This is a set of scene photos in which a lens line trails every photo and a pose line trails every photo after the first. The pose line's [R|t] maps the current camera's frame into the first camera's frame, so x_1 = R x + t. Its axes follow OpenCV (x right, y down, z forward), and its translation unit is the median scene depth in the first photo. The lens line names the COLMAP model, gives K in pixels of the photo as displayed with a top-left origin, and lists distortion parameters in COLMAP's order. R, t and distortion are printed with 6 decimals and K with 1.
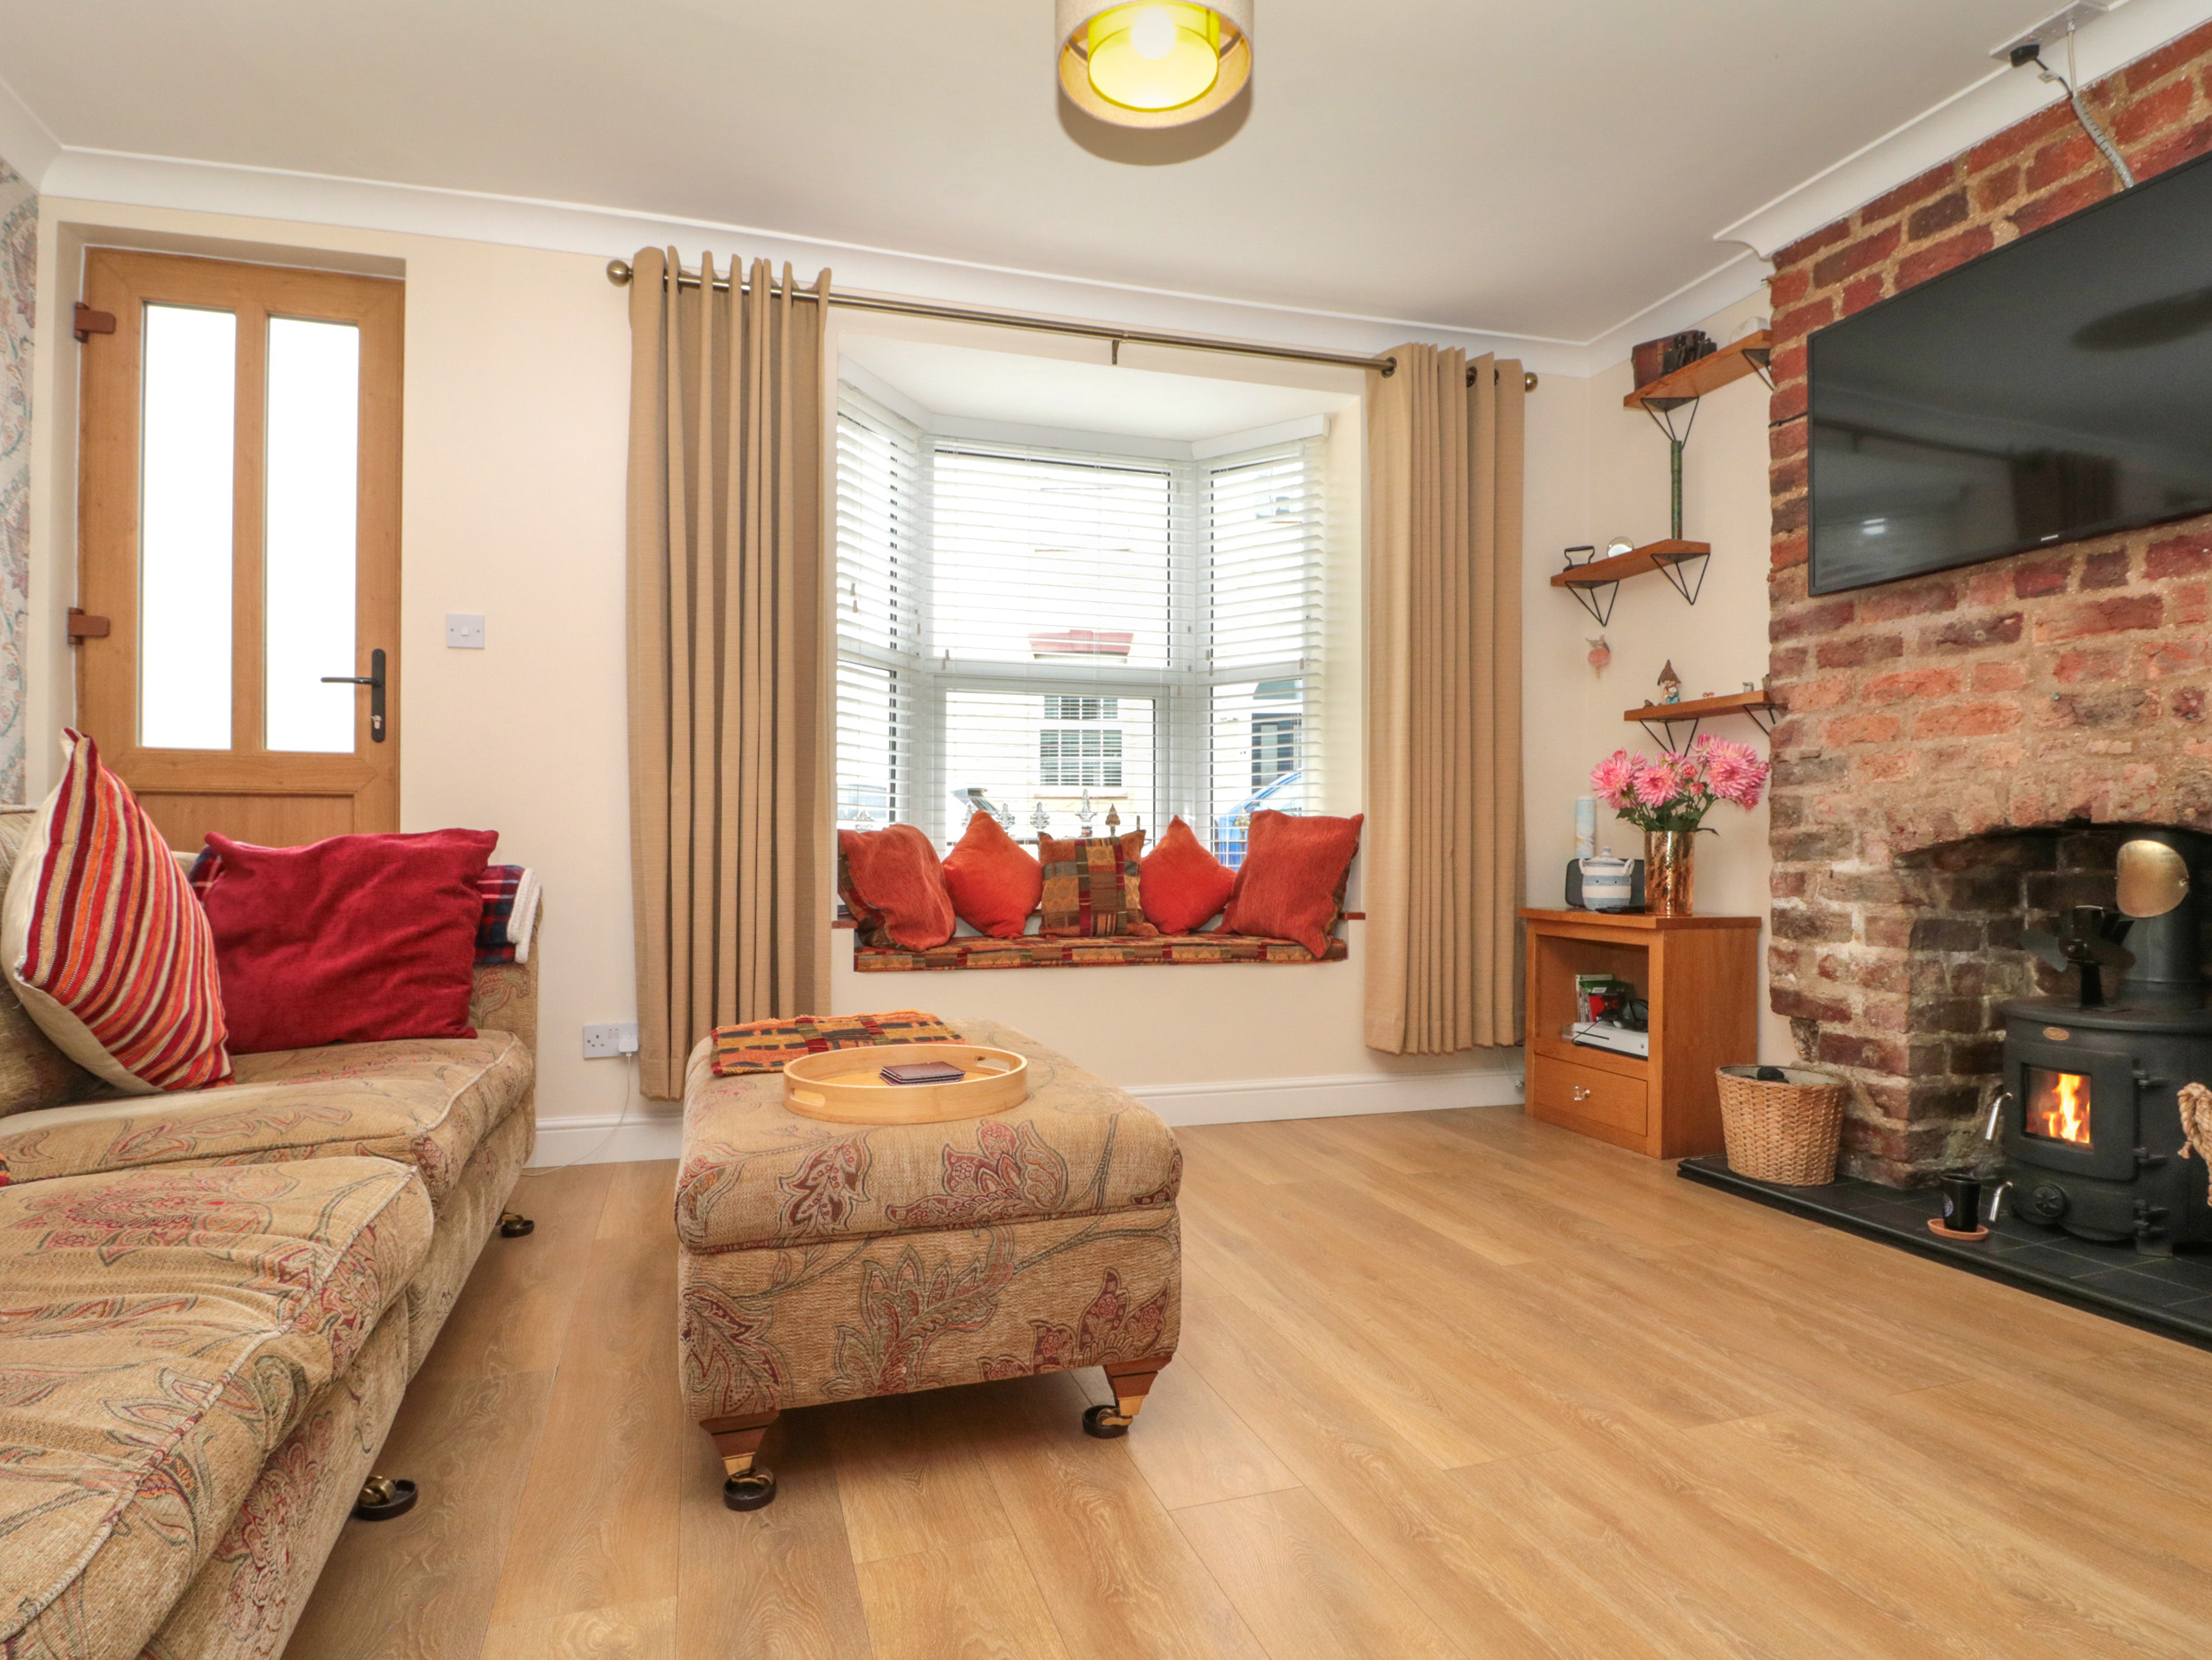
lens RADIAL K [[1182.6, 0, 1106.9], [0, 1182.6, 814.9], [0, 0, 1]] dist [0.004850, -0.014964]
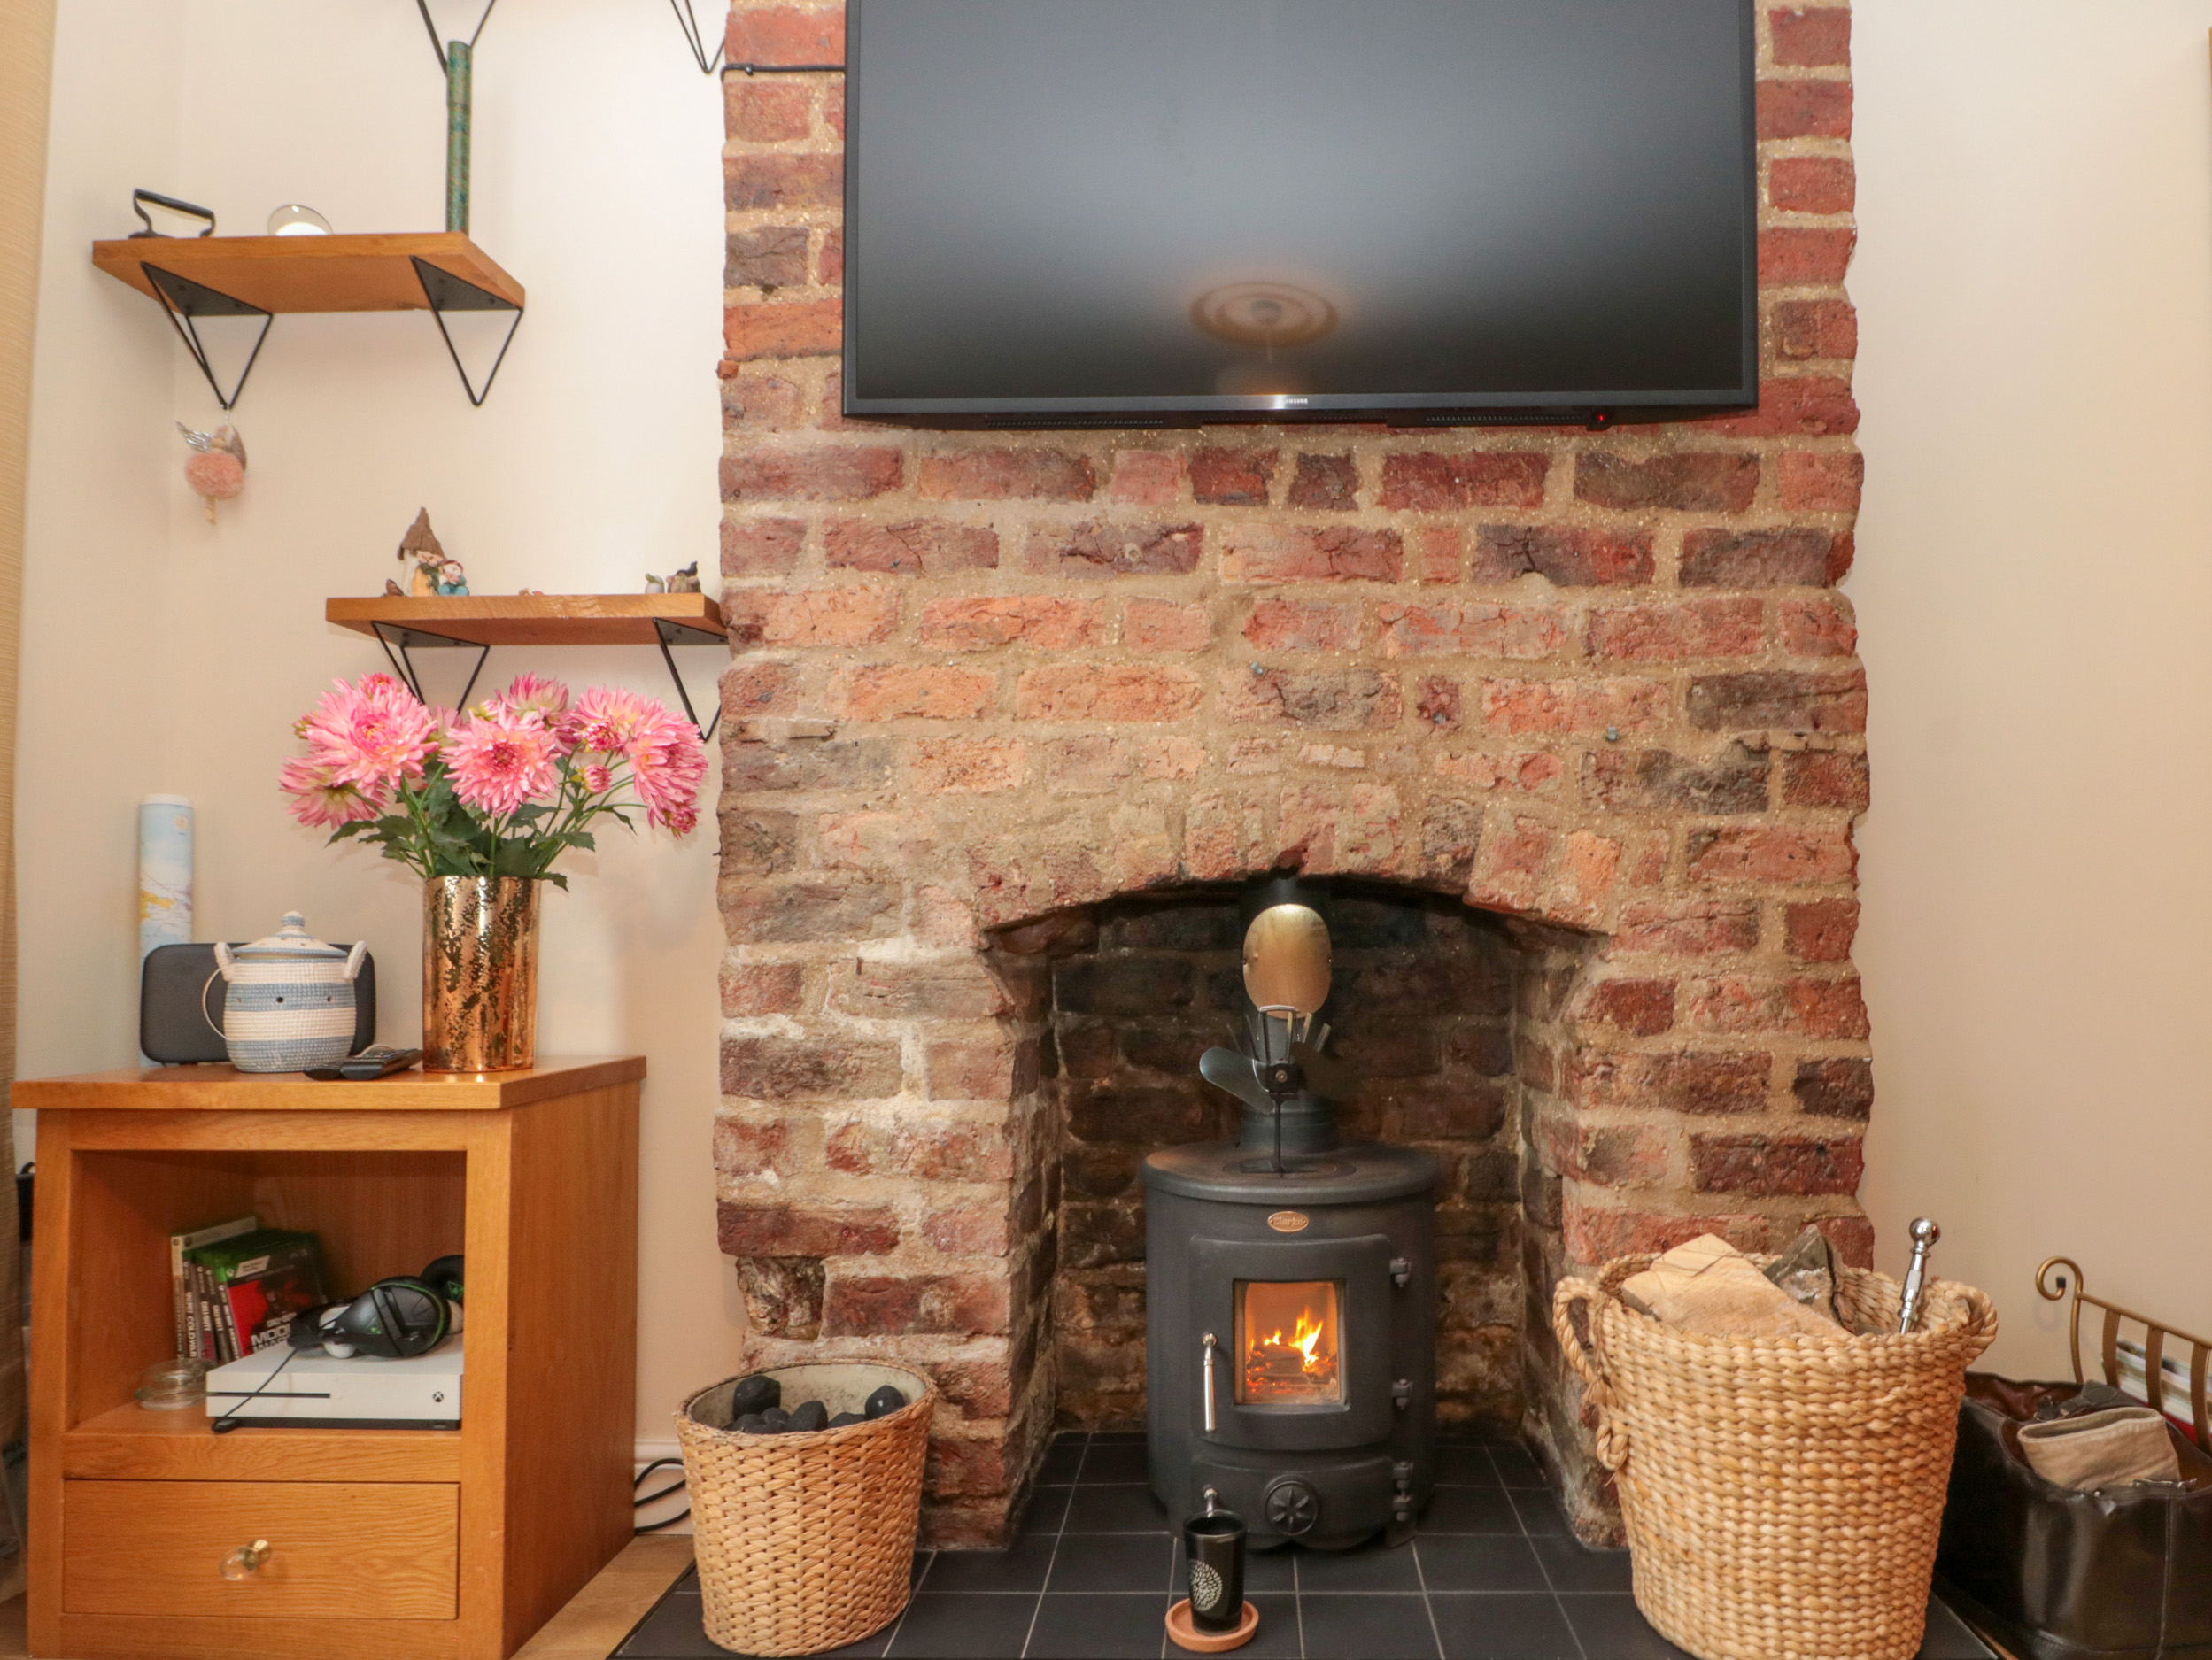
lens RADIAL K [[1302.1, 0, 1038.7], [0, 1302.1, 885.1], [0, 0, 1]] dist [0.002204, -0.008251]
pose [[0.348217, 0.024043, 0.937106, 0.106635], [-0.022966, 0.999590, -0.017113, 0.022486], [-0.937133, -0.015562, 0.348626, 0.720979]]
